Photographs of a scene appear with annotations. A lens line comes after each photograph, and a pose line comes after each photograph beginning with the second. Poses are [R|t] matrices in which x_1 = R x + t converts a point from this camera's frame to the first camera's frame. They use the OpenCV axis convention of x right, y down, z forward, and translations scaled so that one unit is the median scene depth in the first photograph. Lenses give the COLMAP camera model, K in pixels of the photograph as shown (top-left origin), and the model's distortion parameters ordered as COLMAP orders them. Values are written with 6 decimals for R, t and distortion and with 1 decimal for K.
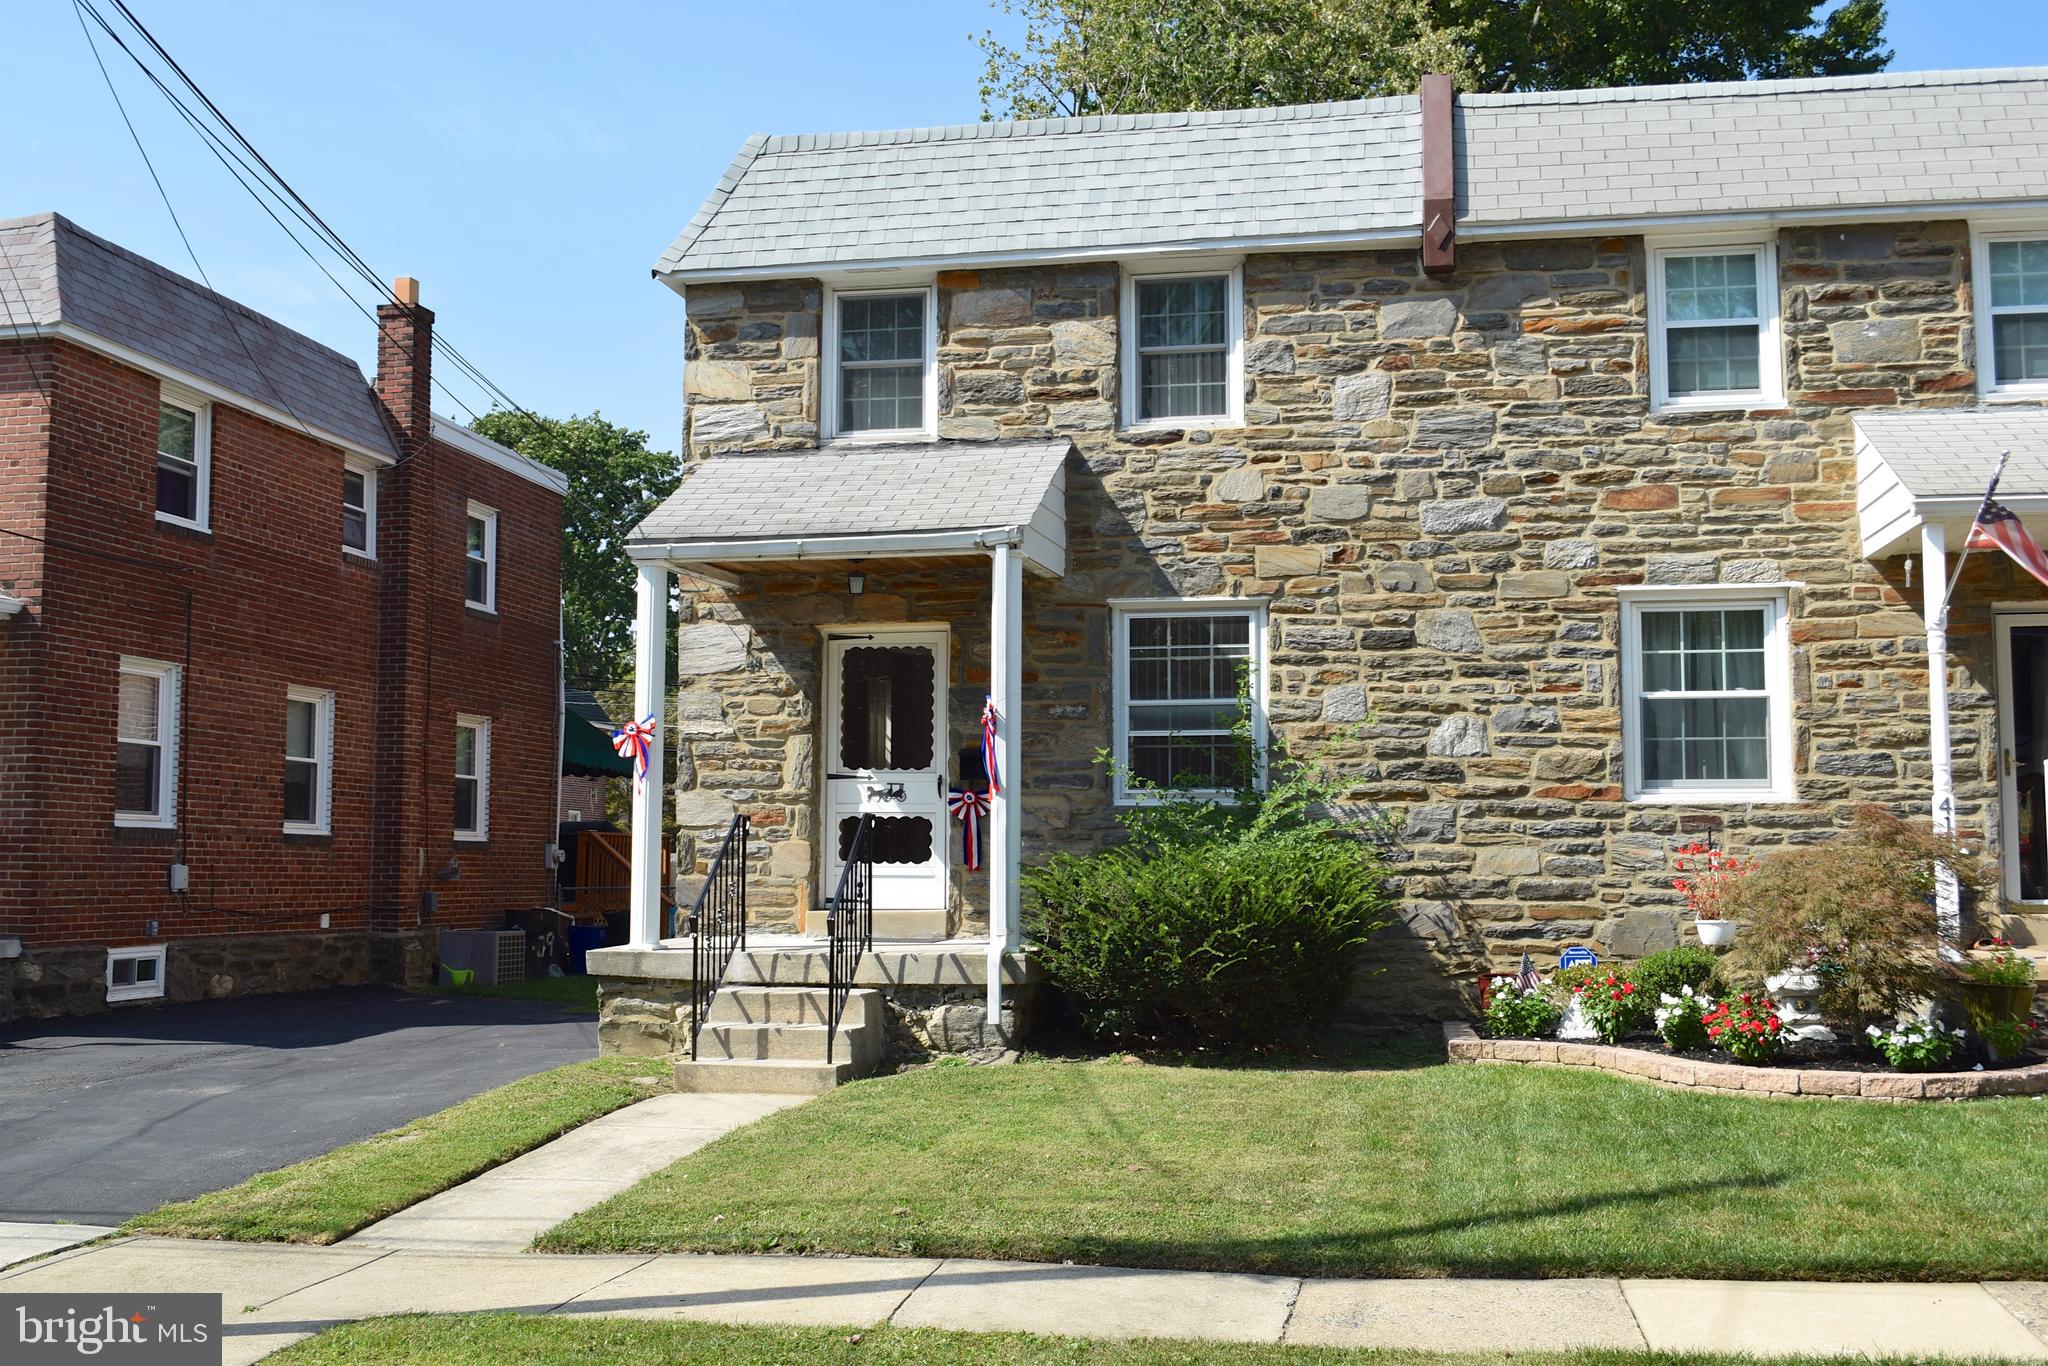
lens RADIAL K [[2039.2, 0, 1034.6], [0, 2039.2, 690.5], [0, 0, 1]] dist [-0.072957, 0.000000]
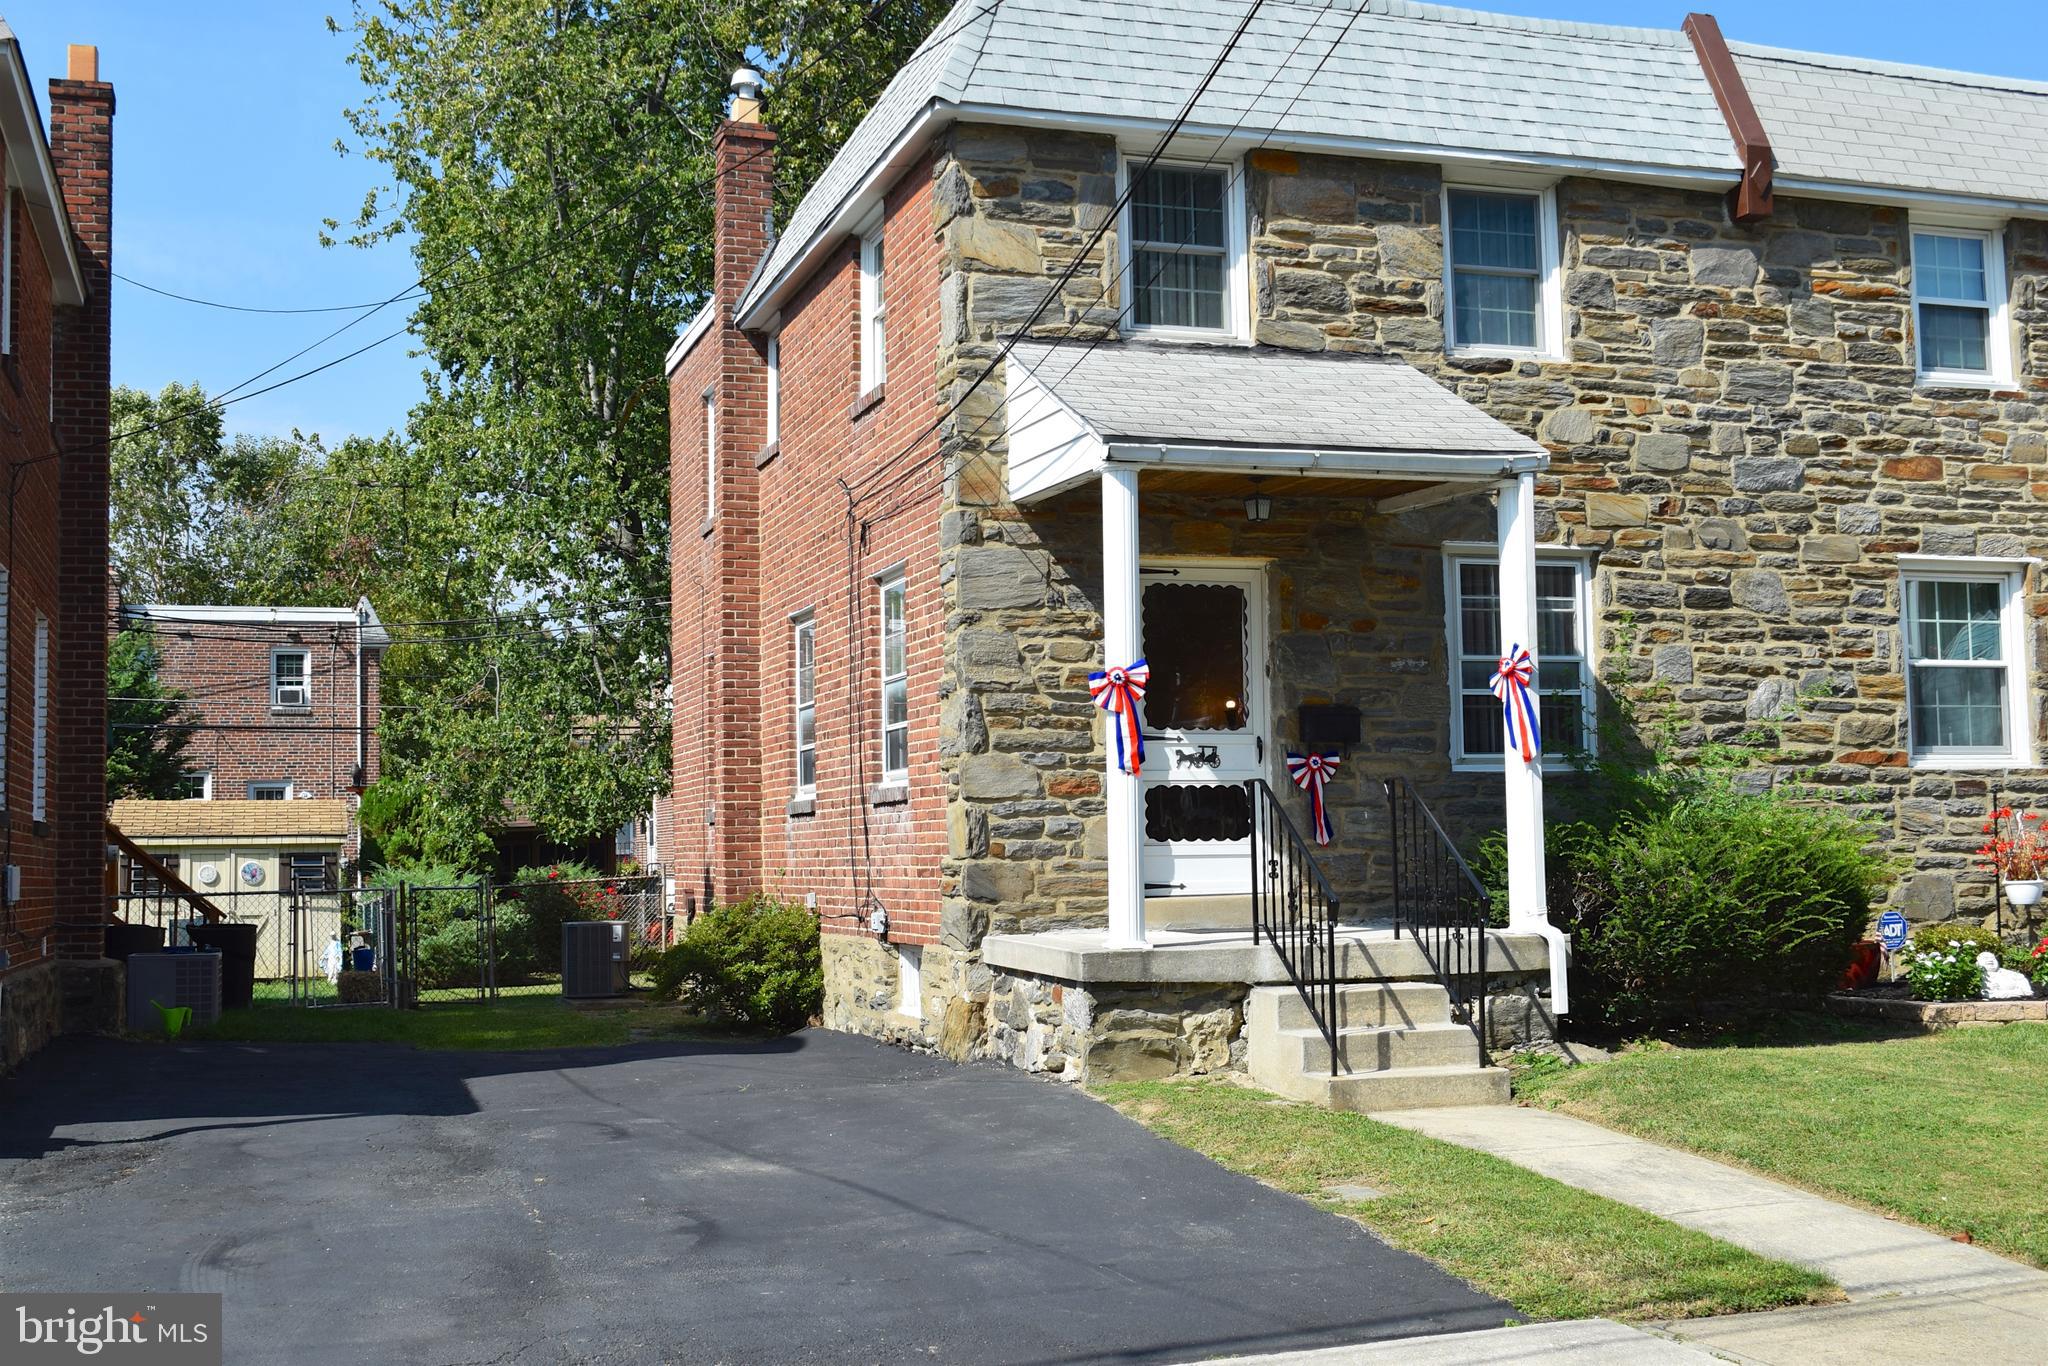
lens RADIAL K [[2281.0, 0, 1020.4], [0, 2281.0, 690.9], [0, 0, 1]] dist [-0.066233, 0.000000]
pose [[0.877242, 0.018174, 0.479705, -0.621050], [-0.022559, 0.999740, 0.003378, 0.022299], [-0.479519, -0.013785, 0.877423, 0.217681]]
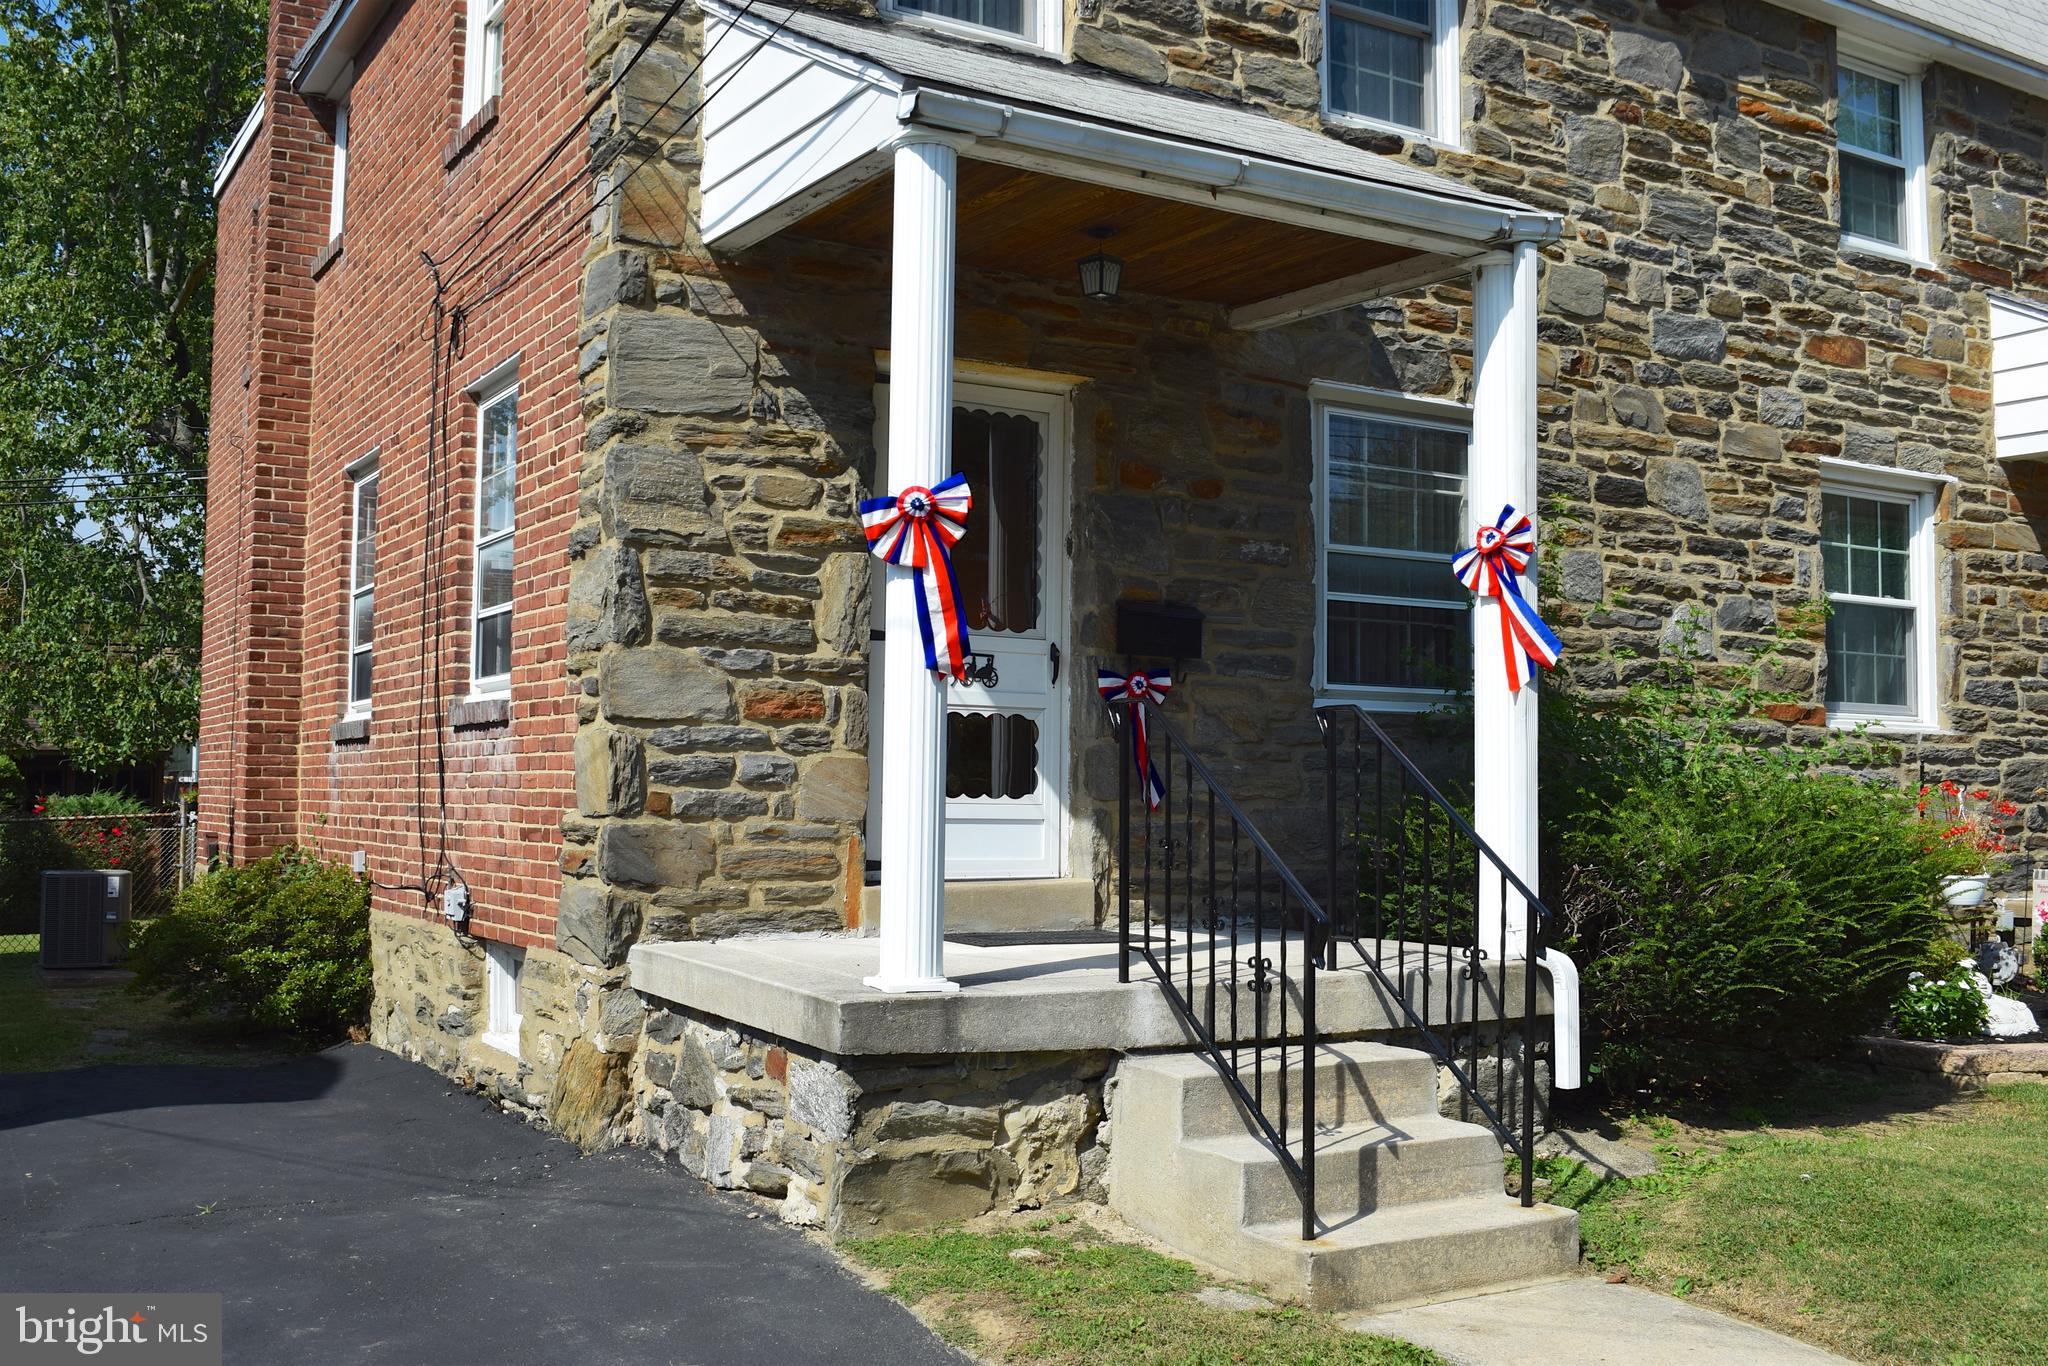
lens RADIAL K [[1953.5, 0, 1016.9], [0, 1953.5, 696.5], [0, 0, 1]] dist [-0.073039, 0.000000]
pose [[0.751934, 0.040064, 0.658020, -0.433208], [-0.065188, 0.997778, 0.013741, 0.051691], [-0.656008, -0.053227, 0.752875, 0.620307]]
